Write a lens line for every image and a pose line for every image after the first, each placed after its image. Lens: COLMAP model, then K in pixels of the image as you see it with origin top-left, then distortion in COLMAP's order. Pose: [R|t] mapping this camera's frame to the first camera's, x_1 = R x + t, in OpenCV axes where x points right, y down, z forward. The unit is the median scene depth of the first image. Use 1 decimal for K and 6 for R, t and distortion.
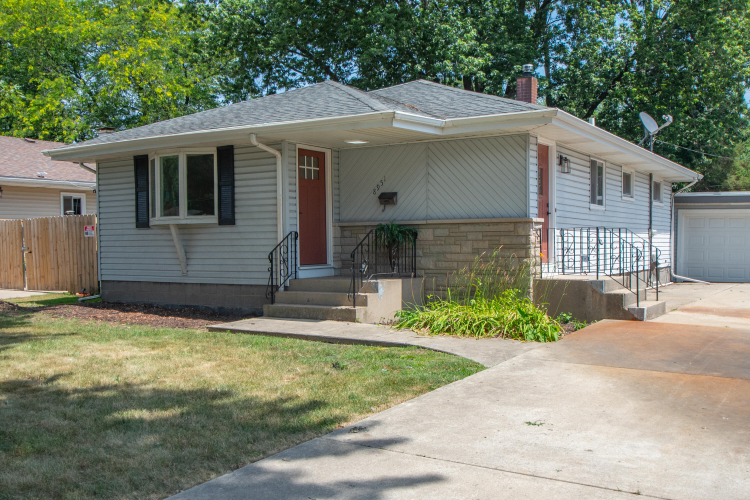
lens RADIAL K [[759.2, 0, 376.1], [0, 759.2, 249.7], [0, 0, 1]] dist [-0.030055, 0.000000]
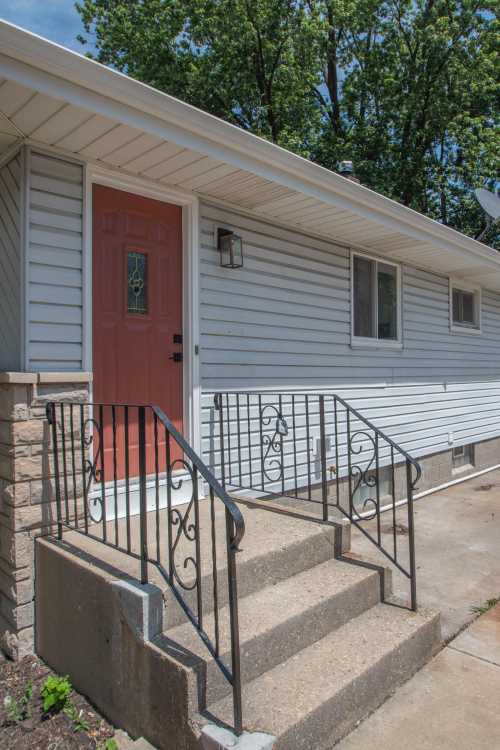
lens RADIAL K [[516.0, 0, 252.4], [0, 516.0, 377.7], [0, 0, 1]] dist [-0.005625, -0.000716]
pose [[0.977567, -0.006471, -0.210527, 0.275104], [0.005317, 0.999968, -0.006047, -0.028246], [0.210559, 0.004792, 0.977569, 0.594495]]
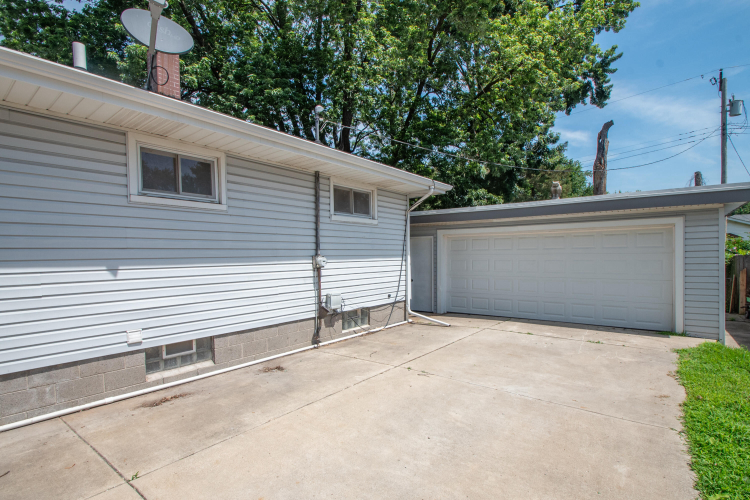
lens RADIAL K [[364.7, 0, 372.7], [0, 364.7, 262.6], [0, 0, 1]] dist [-0.003598, -0.001535]
pose [[0.993849, -0.009564, -0.110327, 0.540889], [0.010773, 0.999888, 0.010371, -0.029898], [0.110216, -0.011496, 0.993841, 0.838759]]
